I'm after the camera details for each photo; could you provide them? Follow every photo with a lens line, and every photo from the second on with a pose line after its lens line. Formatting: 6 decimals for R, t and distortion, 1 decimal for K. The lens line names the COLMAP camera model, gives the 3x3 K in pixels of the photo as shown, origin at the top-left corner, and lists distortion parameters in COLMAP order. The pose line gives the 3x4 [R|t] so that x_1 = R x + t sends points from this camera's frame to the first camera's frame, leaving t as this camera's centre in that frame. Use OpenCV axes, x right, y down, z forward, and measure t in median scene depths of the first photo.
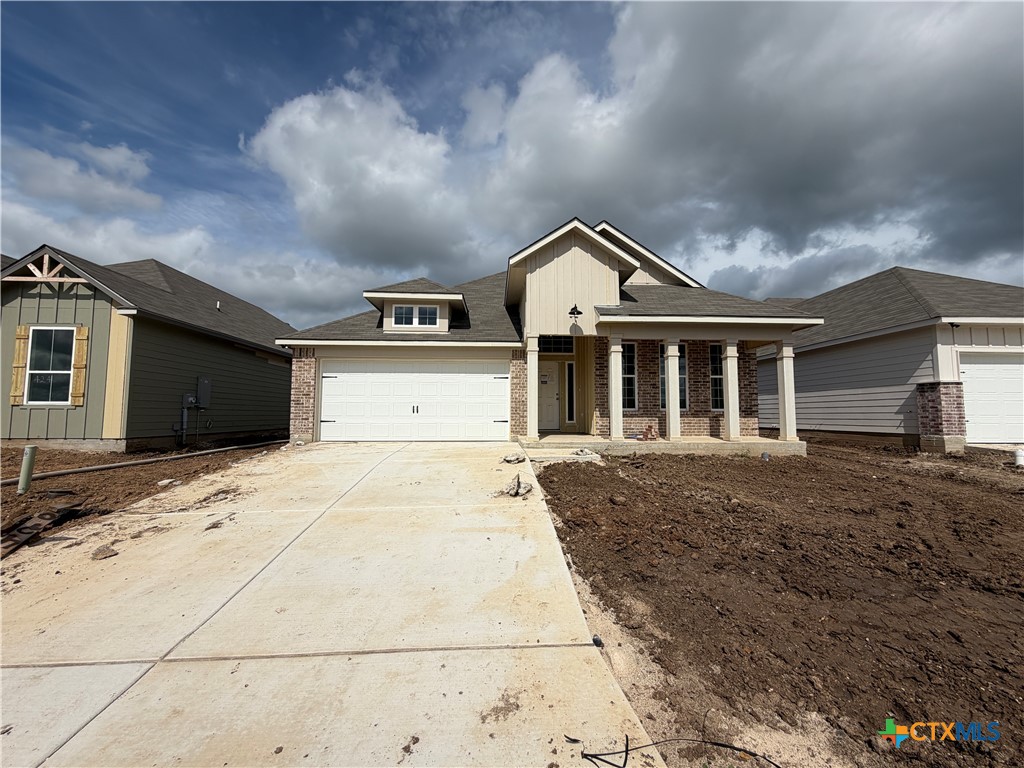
lens RADIAL K [[409.5, 0, 503.1], [0, 409.5, 383.2], [0, 0, 1]] dist [-0.000985, 0.000308]
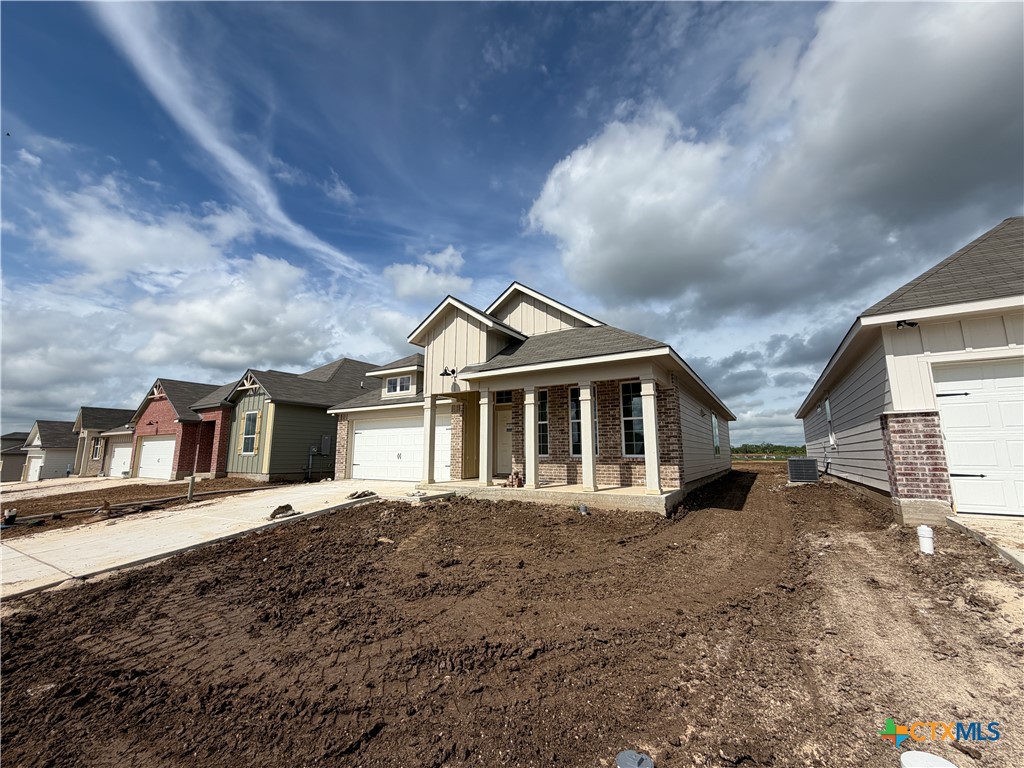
lens RADIAL K [[417.1, 0, 504.7], [0, 417.1, 387.2], [0, 0, 1]] dist [0.000467, 0.000232]
pose [[0.818354, -0.095133, -0.566786, 0.866831], [0.046692, 0.993950, -0.099414, -0.006568], [0.572814, 0.054892, 0.817845, 0.096293]]
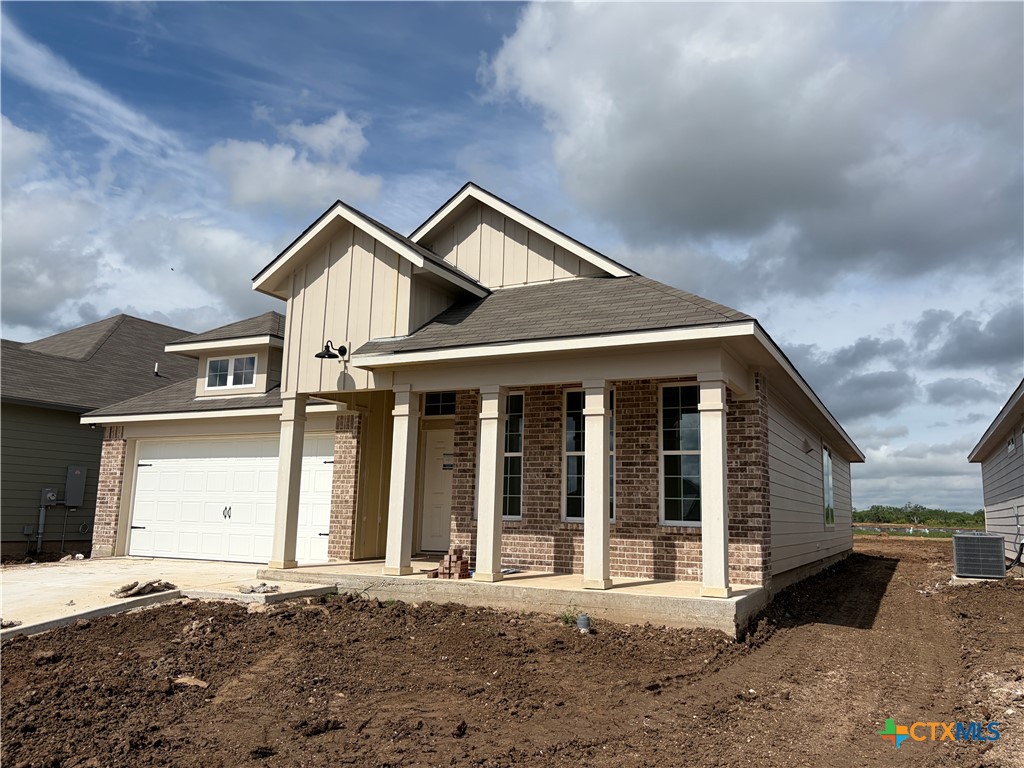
lens RADIAL K [[783.6, 0, 507.4], [0, 783.6, 376.9], [0, 0, 1]] dist [0.032356, -0.028748]
pose [[0.870063, -0.068487, -0.488159, 0.849319], [0.017076, 0.993895, -0.109005, -0.007650], [0.492644, 0.086506, 0.865921, 0.105757]]
